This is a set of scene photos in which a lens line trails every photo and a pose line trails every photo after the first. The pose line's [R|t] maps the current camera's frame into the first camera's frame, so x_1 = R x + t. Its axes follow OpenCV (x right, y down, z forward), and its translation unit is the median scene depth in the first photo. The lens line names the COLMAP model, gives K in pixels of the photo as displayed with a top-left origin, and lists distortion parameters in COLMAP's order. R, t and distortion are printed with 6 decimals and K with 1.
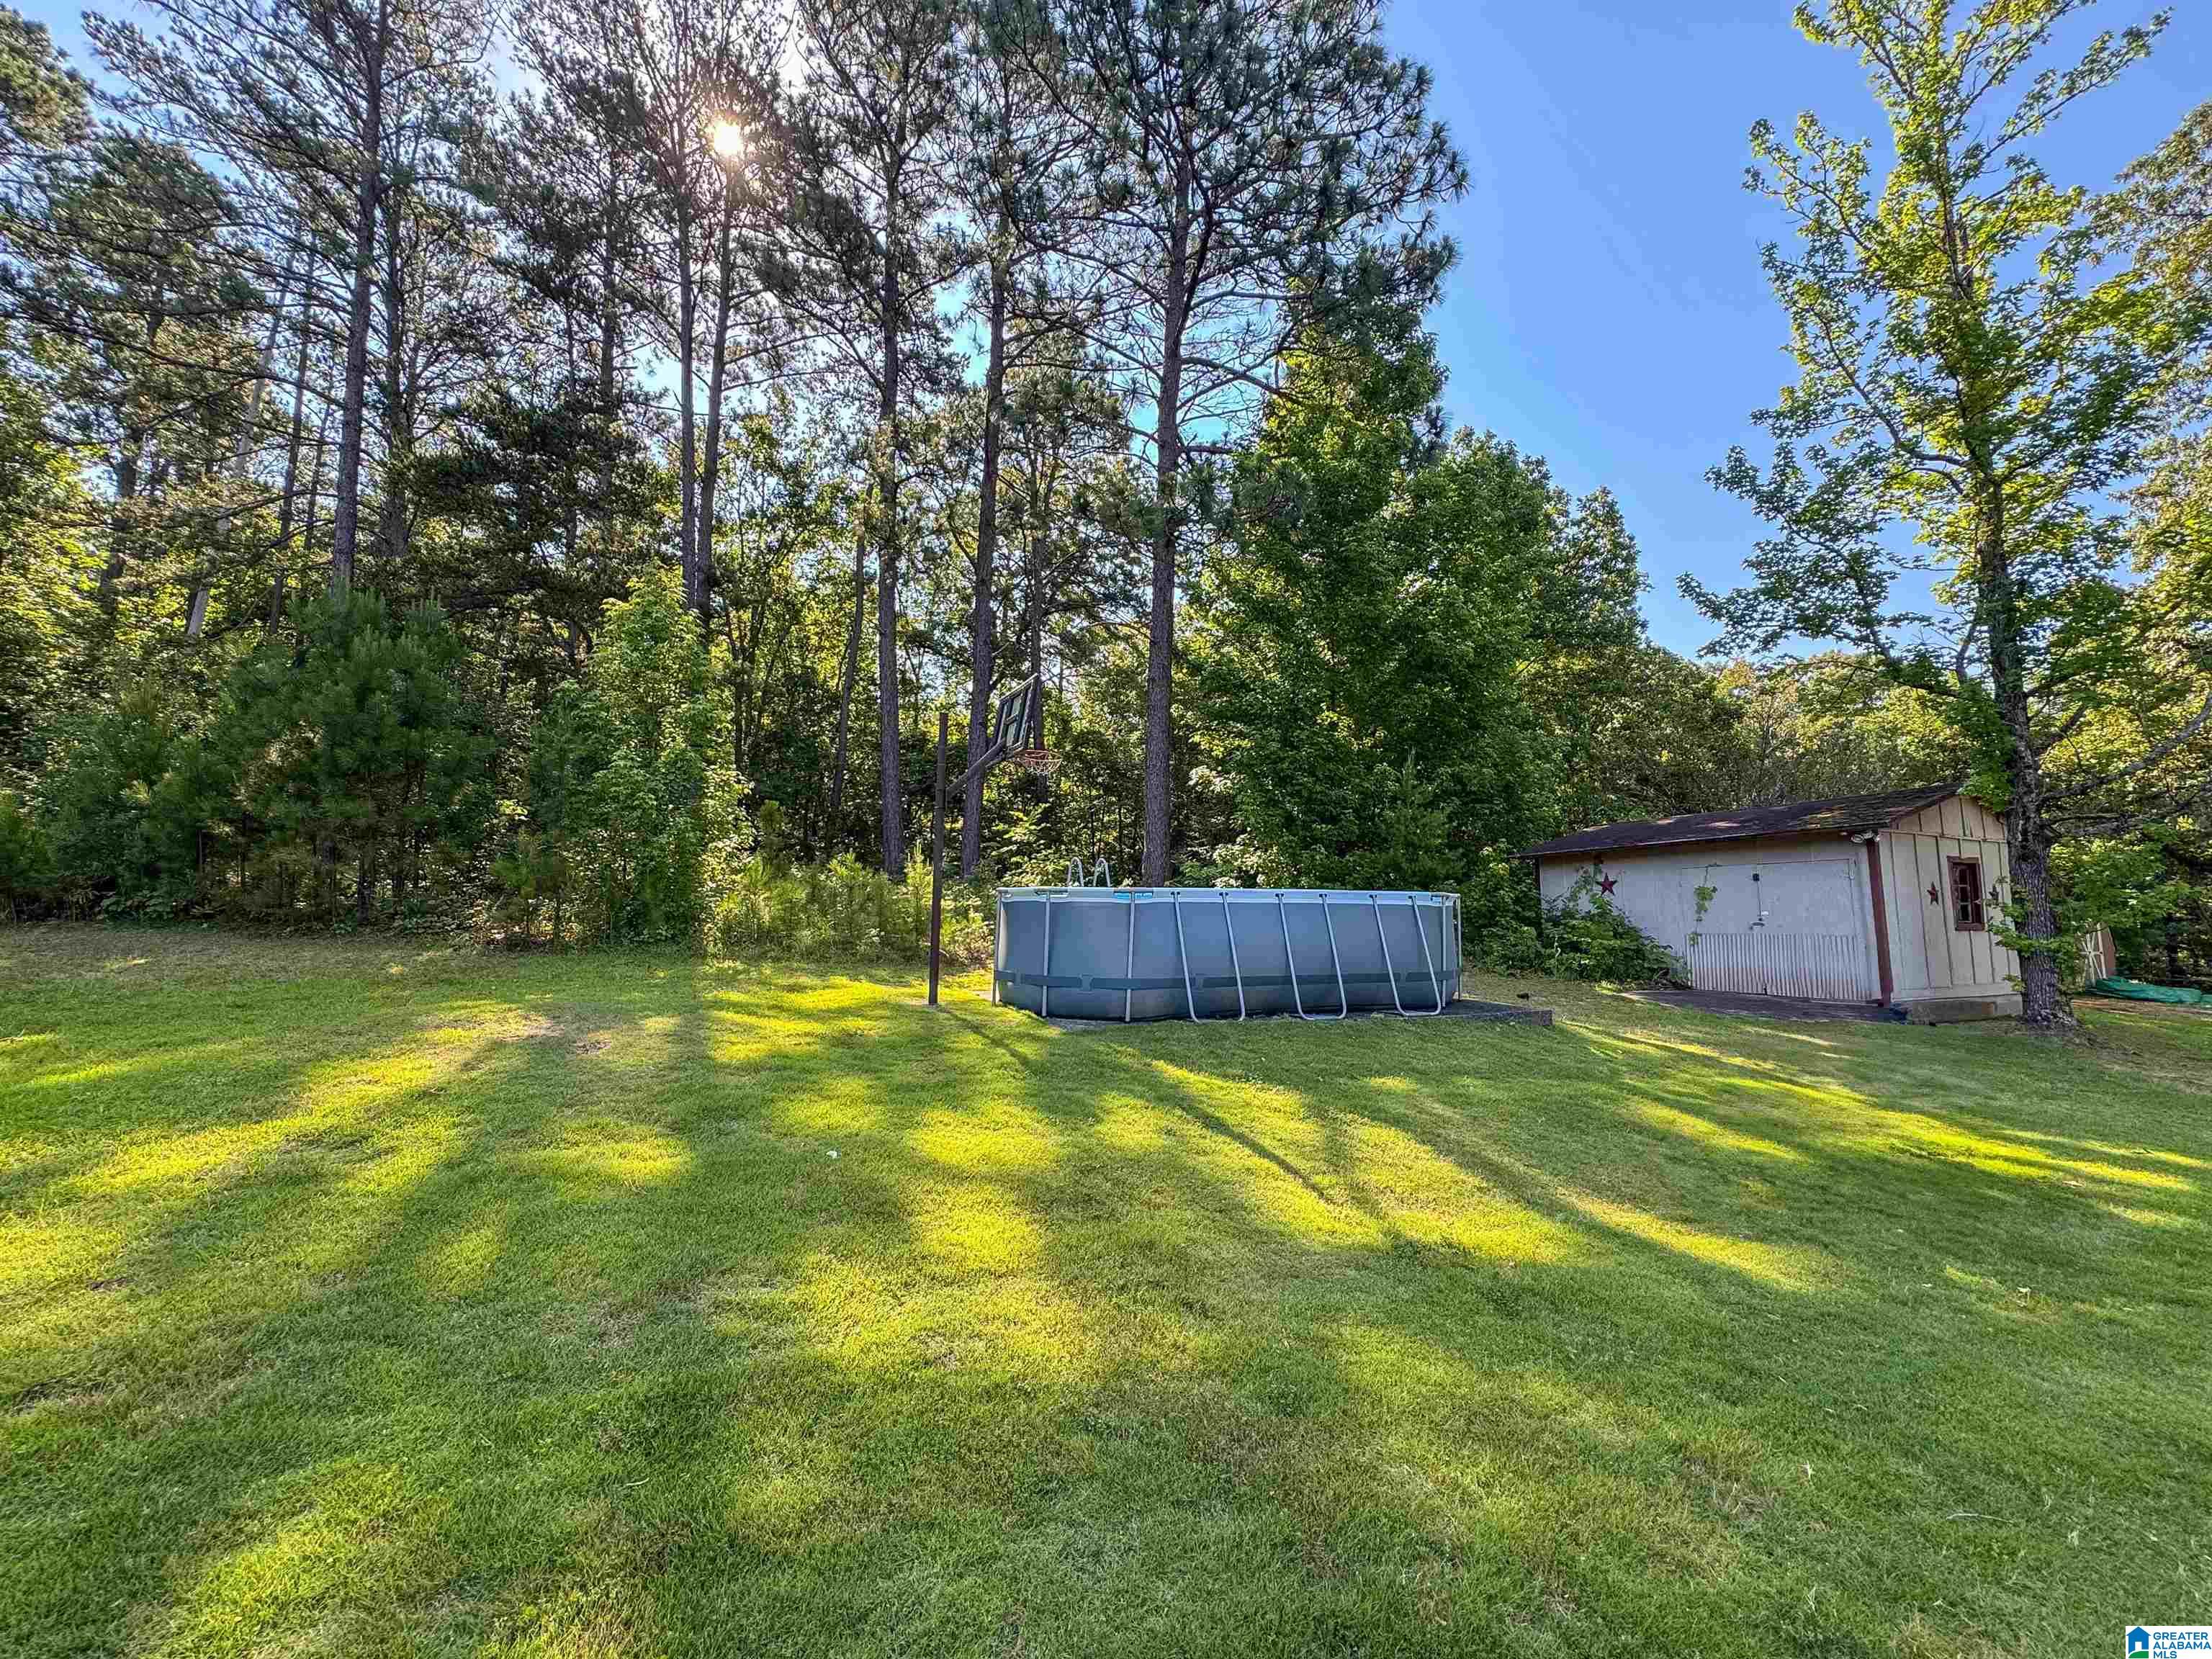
lens RADIAL K [[892.7, 0, 1090.4], [0, 892.7, 830.9], [0, 0, 1]] dist [-0.003411, -0.000942]
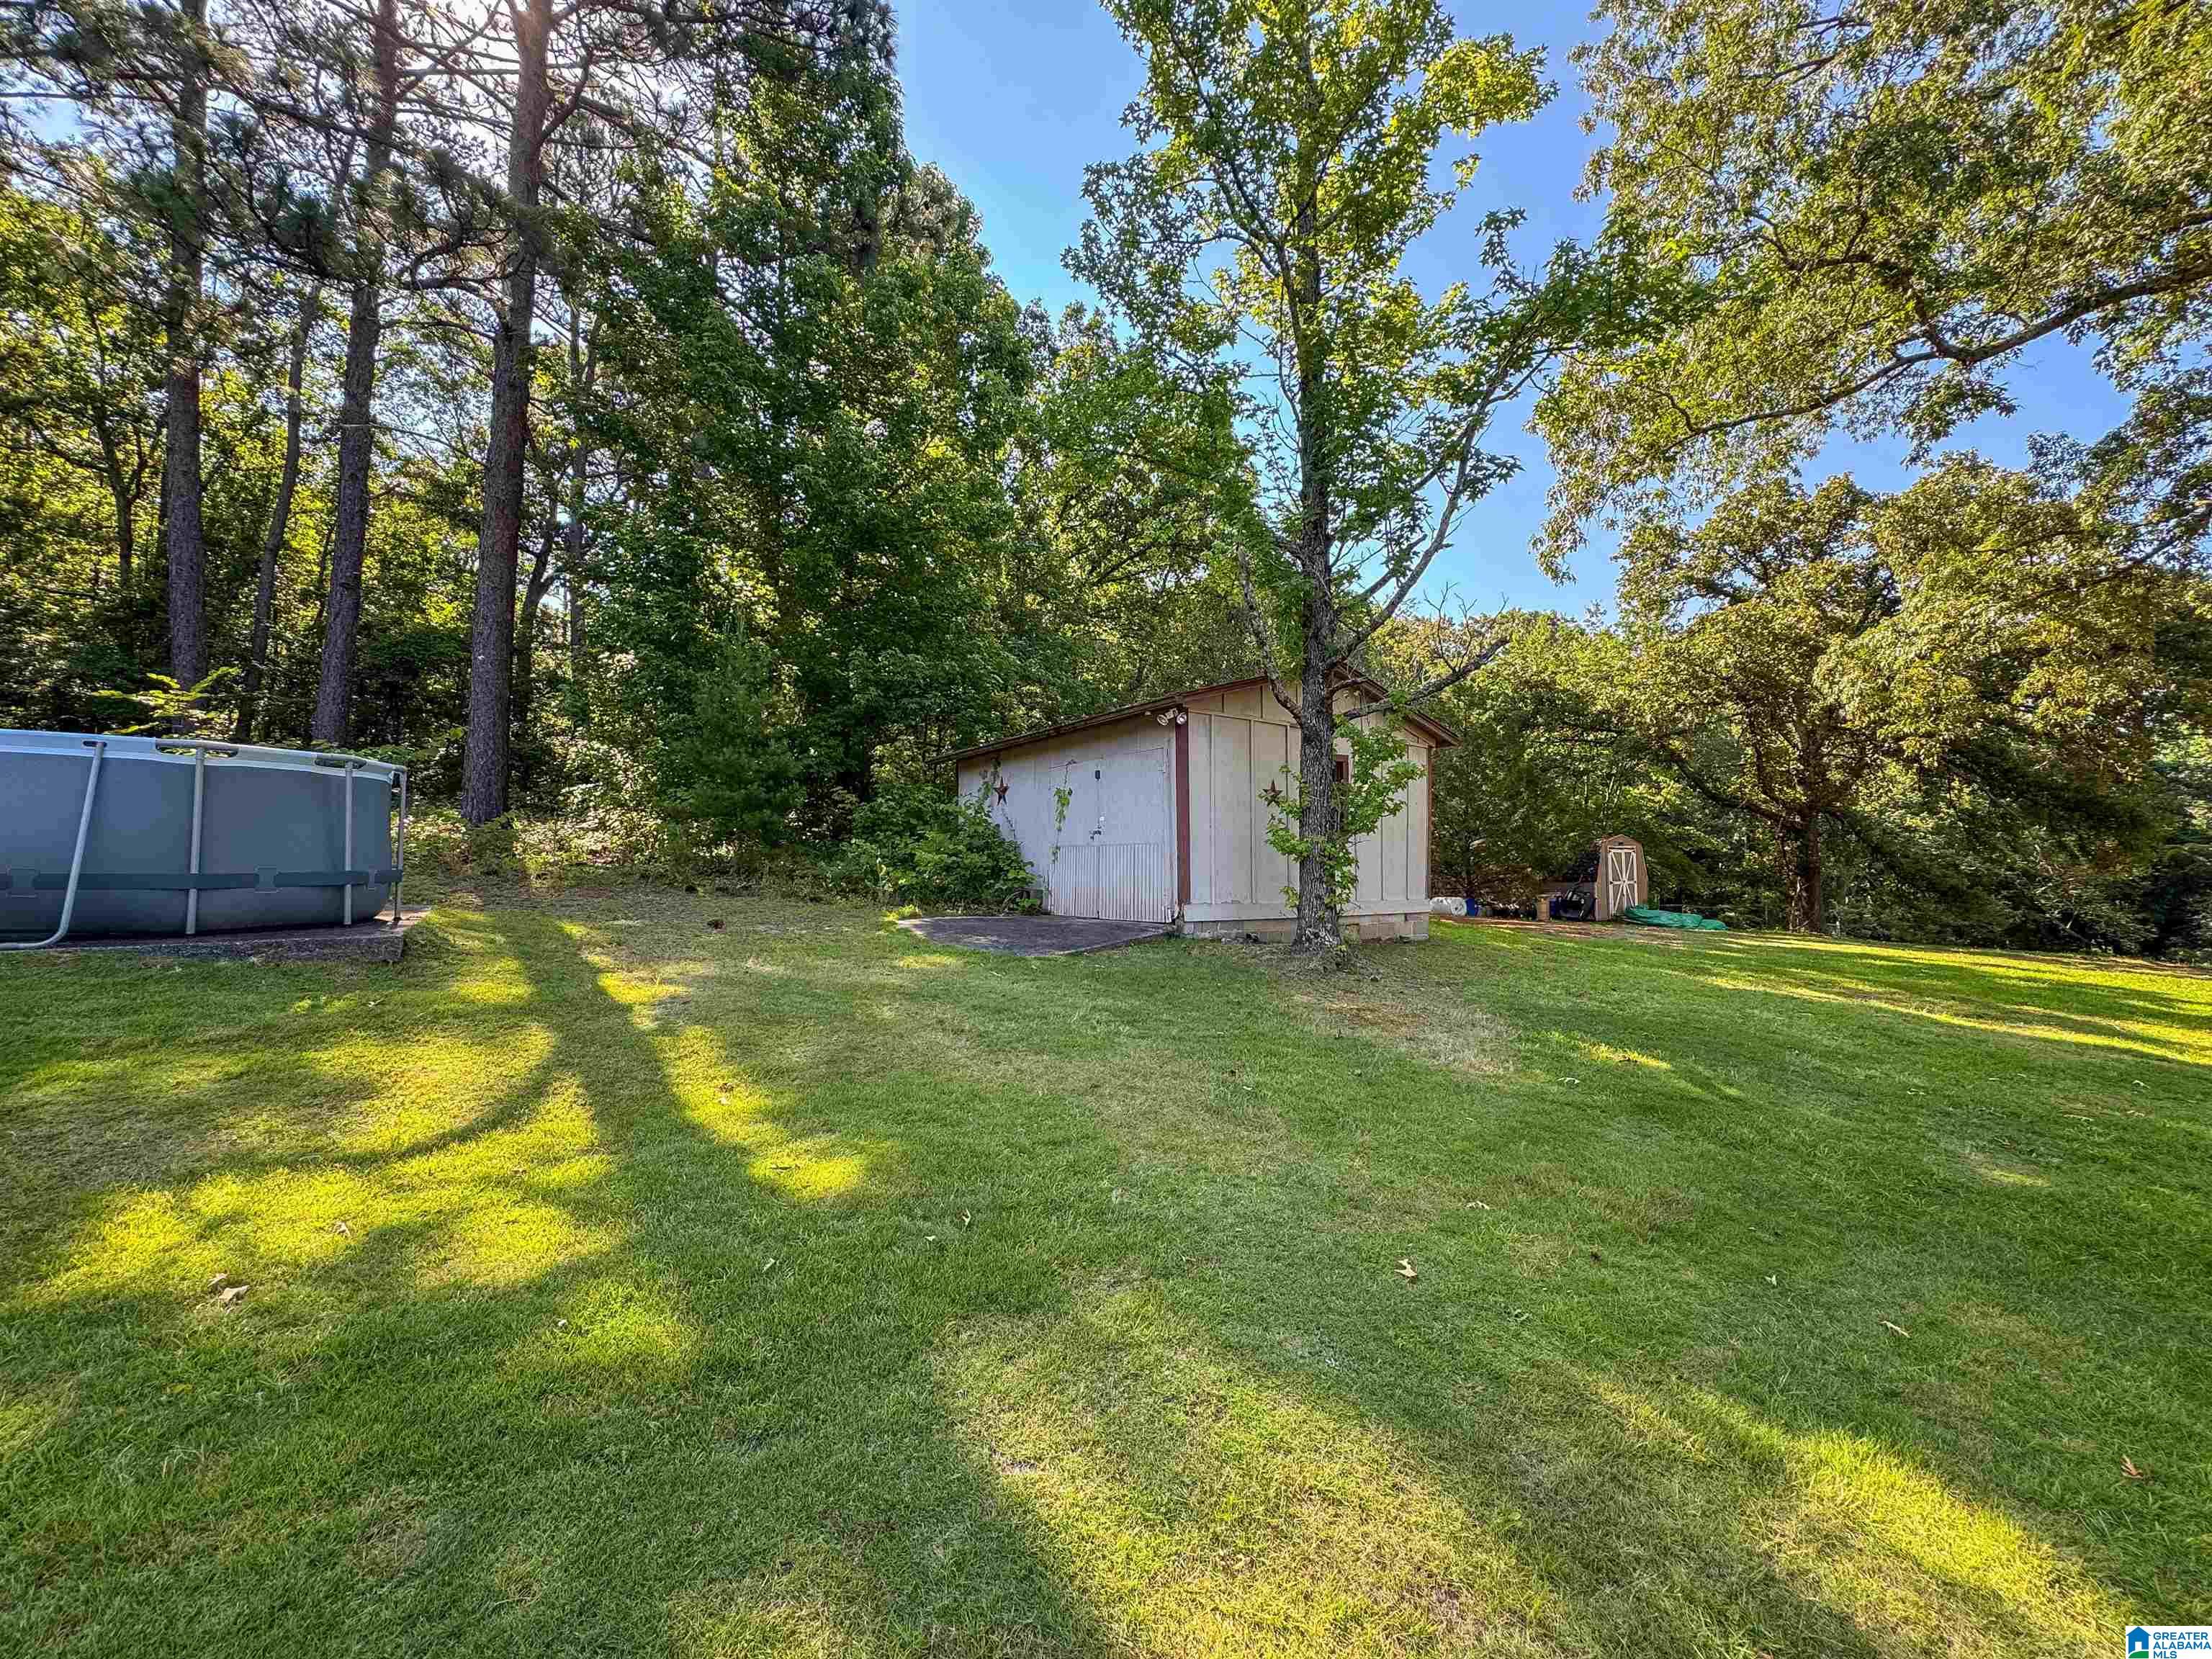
lens RADIAL K [[892.7, 0, 1102.0], [0, 892.7, 837.3], [0, 0, 1]] dist [-0.003411, -0.000942]
pose [[0.973519, 0.003454, 0.228578, 0.454289], [-0.018530, 0.997788, 0.063842, 0.045721], [-0.227852, -0.066387, 0.971430, 0.170541]]
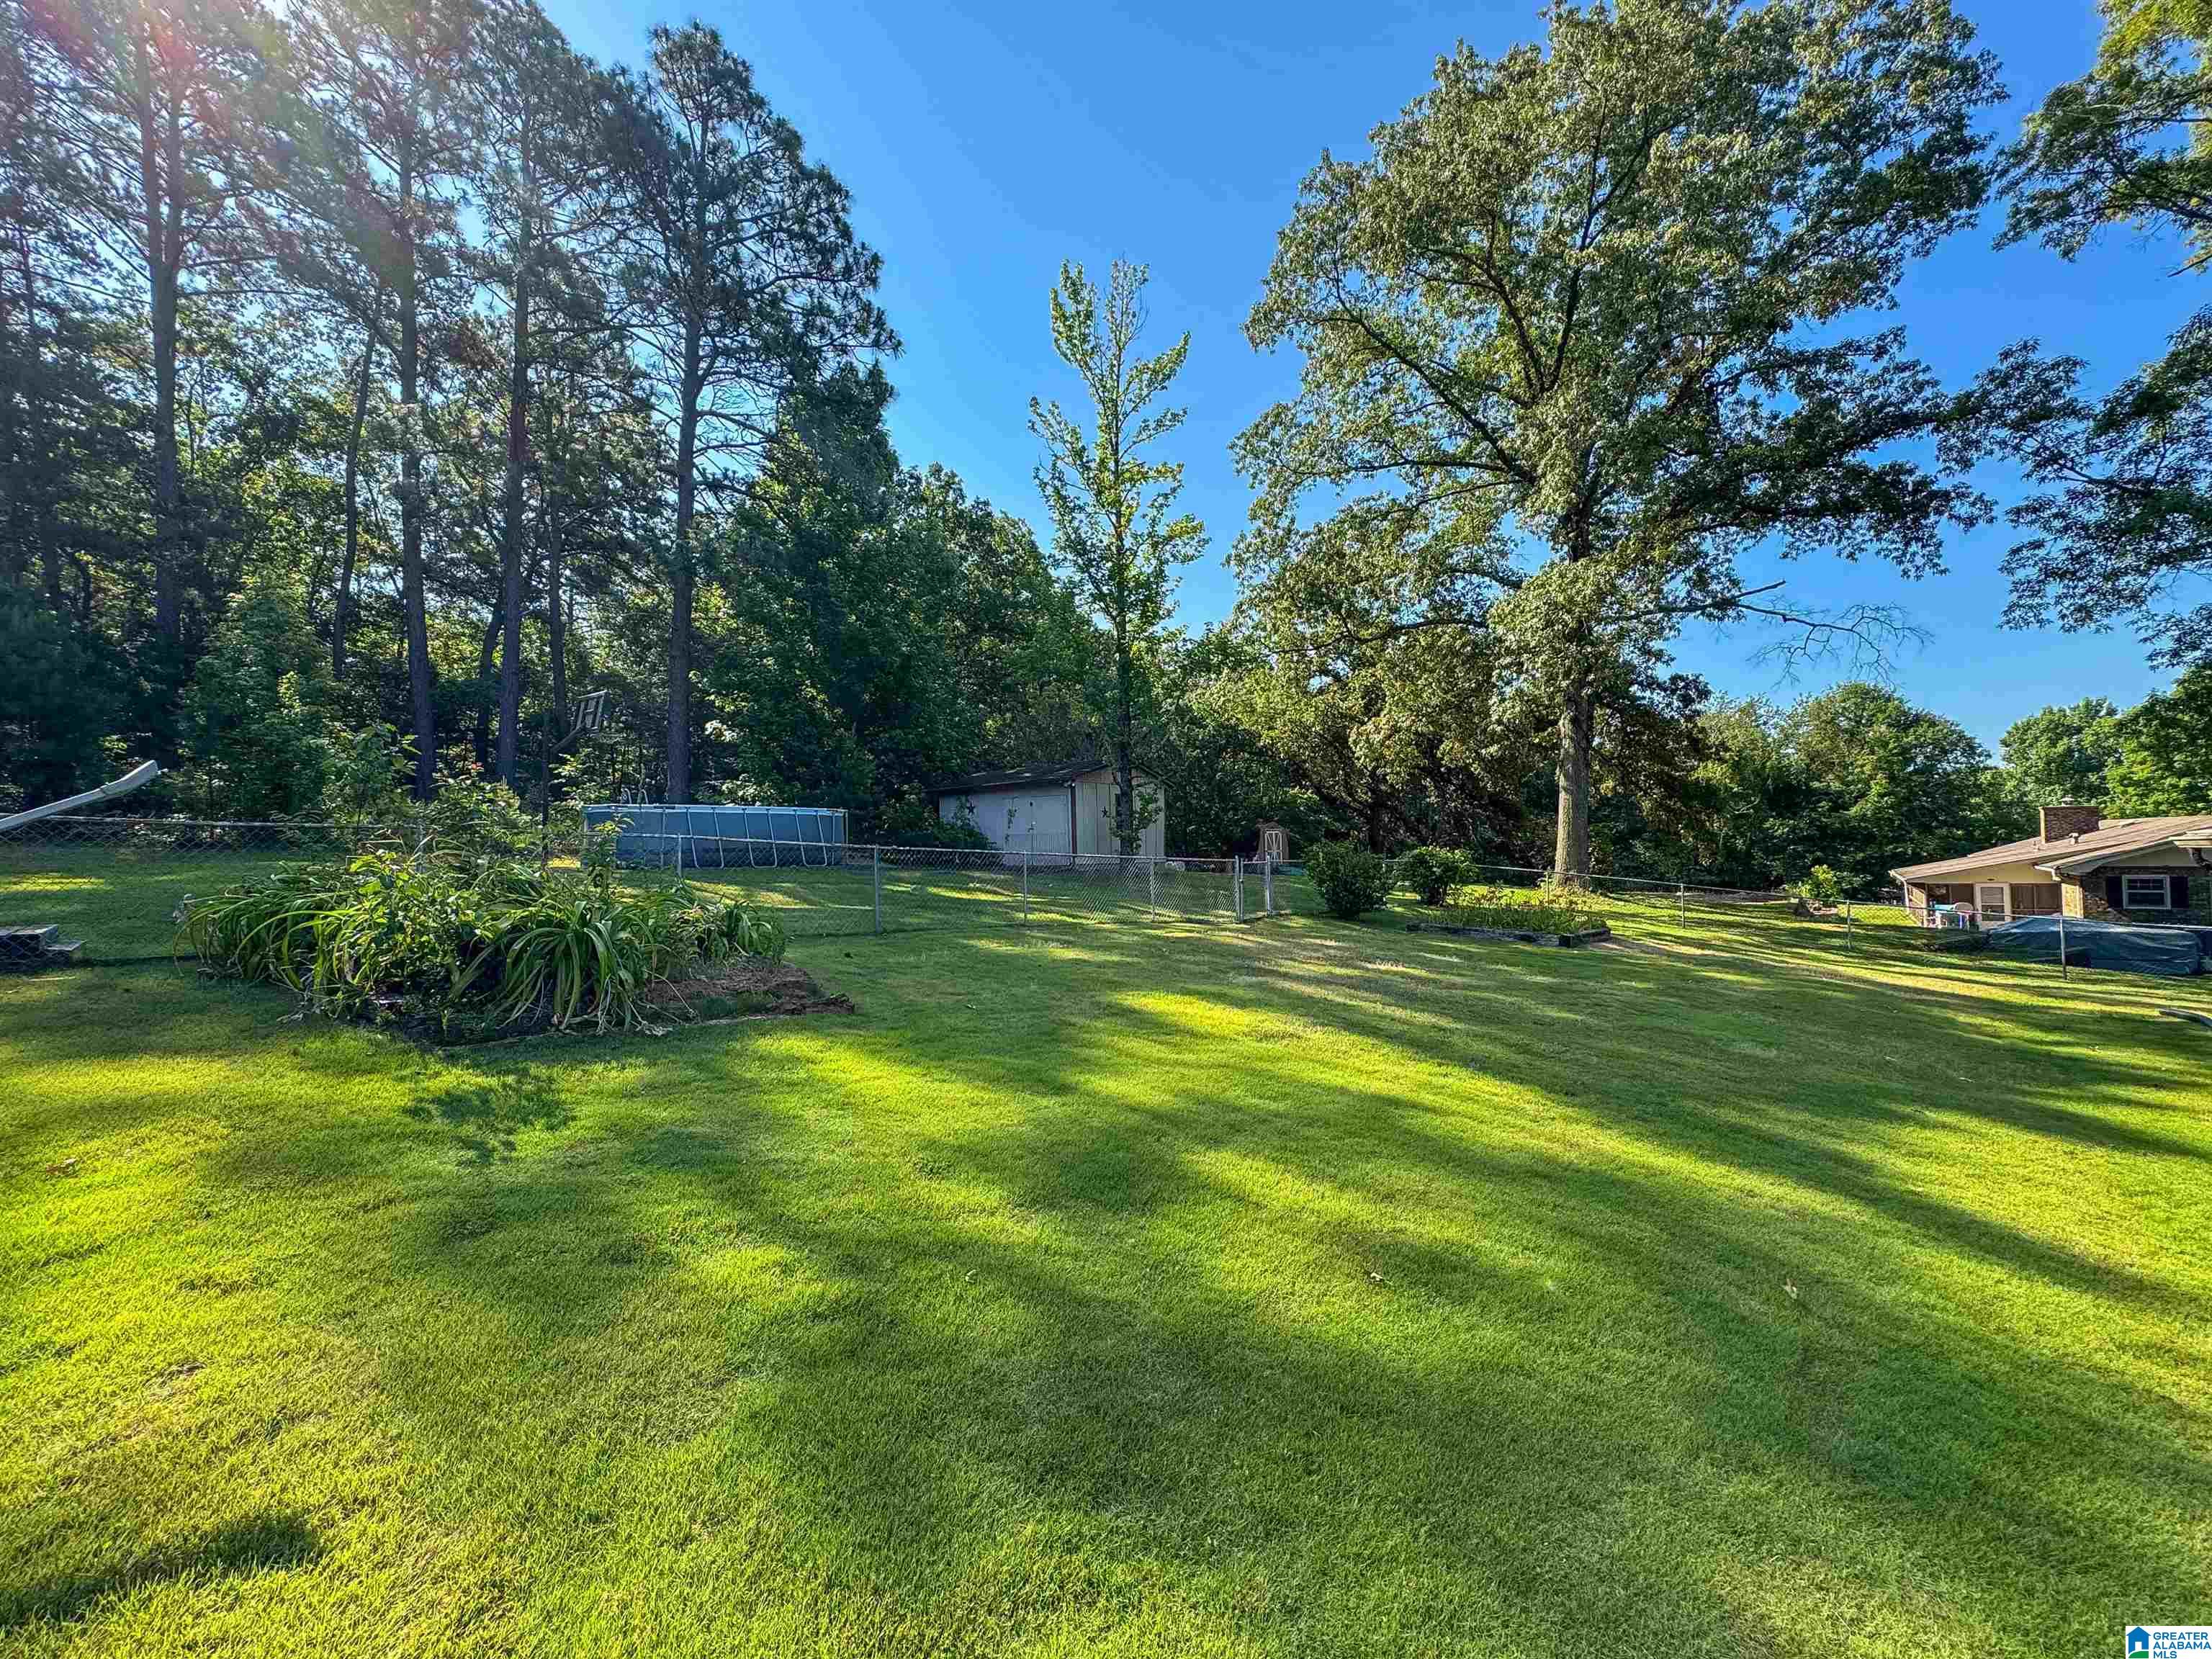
lens RADIAL K [[892.7, 0, 1106.6], [0, 892.7, 829.8], [0, 0, 1]] dist [-0.003411, -0.000942]
pose [[0.868124, -0.009307, 0.496261, -0.037675], [-0.027542, 0.997380, 0.066886, -0.018512], [-0.495583, -0.071733, 0.865593, -0.565869]]
